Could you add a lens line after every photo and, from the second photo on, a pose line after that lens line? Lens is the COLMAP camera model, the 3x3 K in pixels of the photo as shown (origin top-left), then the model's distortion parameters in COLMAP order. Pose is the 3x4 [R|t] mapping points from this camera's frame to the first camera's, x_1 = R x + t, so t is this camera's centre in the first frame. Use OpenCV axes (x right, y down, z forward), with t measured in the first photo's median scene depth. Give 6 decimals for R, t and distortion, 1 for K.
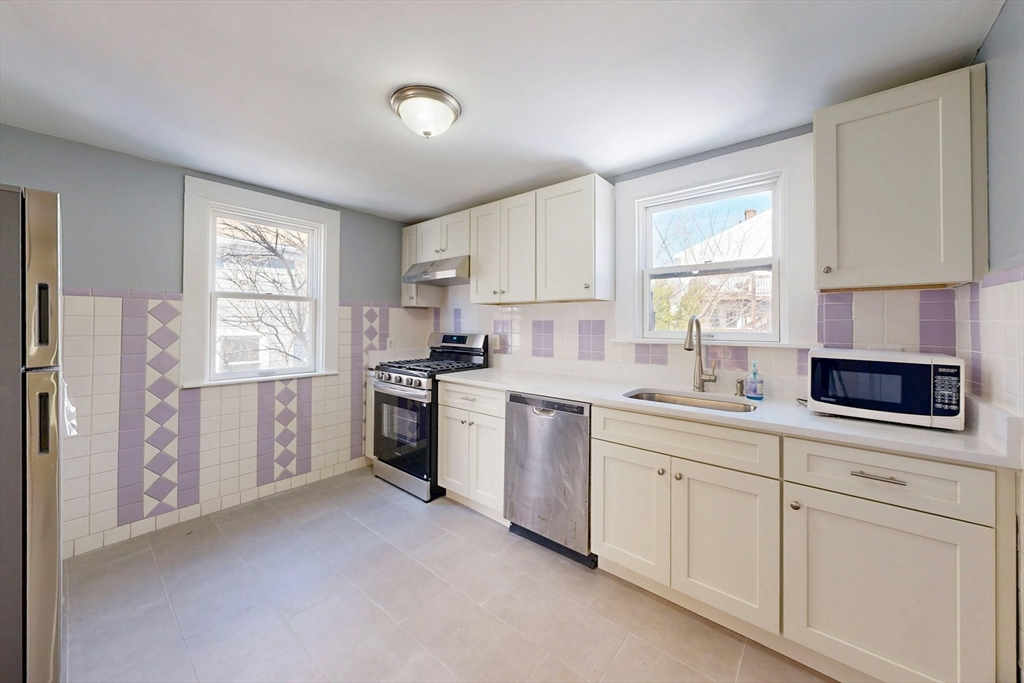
lens RADIAL K [[369.4, 0, 519.0], [0, 369.4, 323.1], [0, 0, 1]] dist [0.000270, -0.000130]
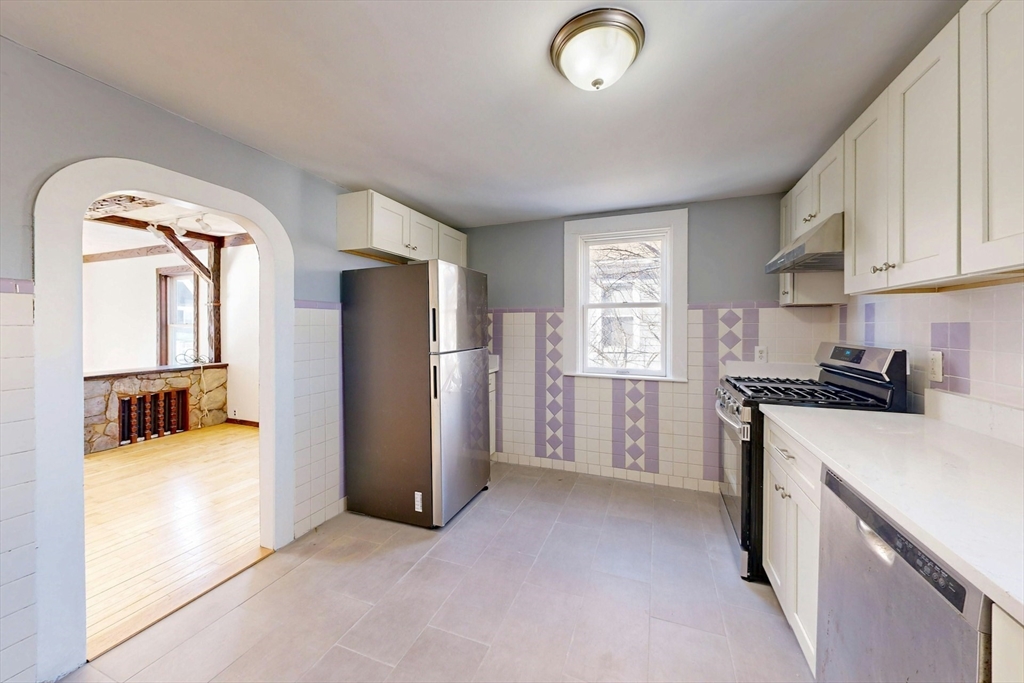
lens RADIAL K [[343.6, 0, 526.3], [0, 343.6, 329.9], [0, 0, 1]] dist [-0.007326, -0.000128]
pose [[0.324092, 0.005201, -0.946011, 0.227723], [0.003779, 0.999970, 0.006792, -0.002883], [0.946018, -0.005776, 0.324062, 0.375385]]
